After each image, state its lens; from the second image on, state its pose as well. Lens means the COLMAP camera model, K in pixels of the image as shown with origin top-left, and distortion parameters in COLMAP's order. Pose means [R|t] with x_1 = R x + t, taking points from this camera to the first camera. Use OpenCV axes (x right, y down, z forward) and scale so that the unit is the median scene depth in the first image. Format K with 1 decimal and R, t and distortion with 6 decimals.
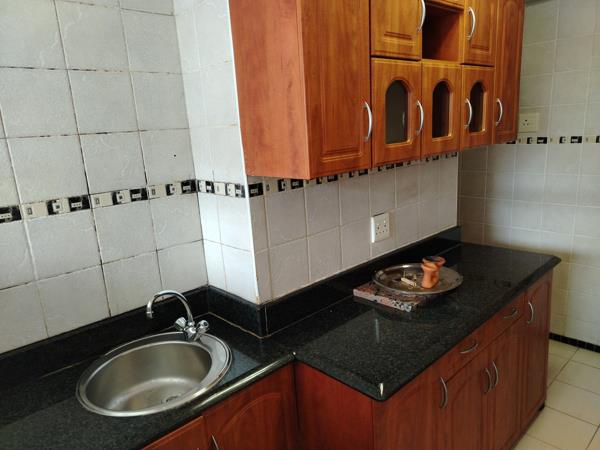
lens RADIAL K [[433.2, 0, 286.1], [0, 433.2, 226.1], [0, 0, 1]] dist [0.056008, -0.072446]
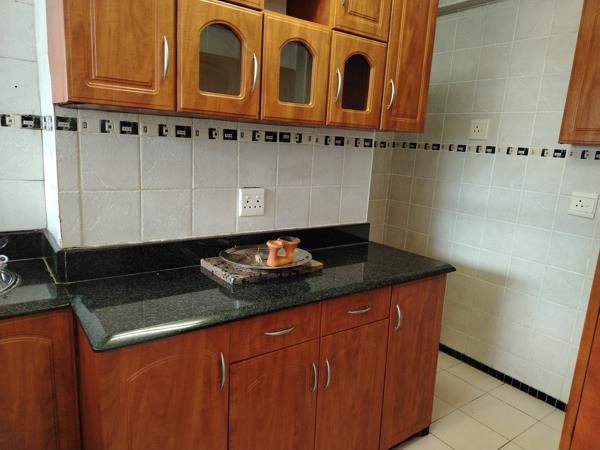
lens RADIAL K [[442.2, 0, 295.6], [0, 442.2, 228.3], [0, 0, 1]] dist [0.034628, -0.047786]
pose [[0.986591, 0.141781, -0.080845, 0.467744], [-0.144119, 0.989273, -0.023833, 0.080966], [0.076598, 0.035165, 0.996442, 0.074463]]
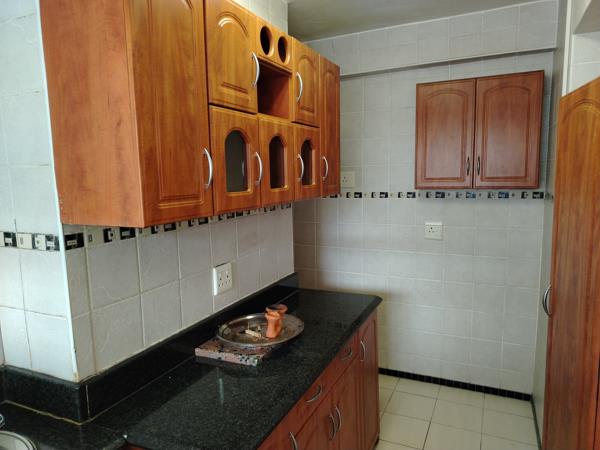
lens RADIAL K [[434.8, 0, 306.2], [0, 434.8, 221.9], [0, 0, 1]] dist [0.057240, -0.080641]
pose [[0.915765, -0.000769, 0.401714, -0.000628], [0.052091, 0.991783, -0.116850, 0.001316], [-0.398323, 0.127933, 0.908280, 0.041966]]
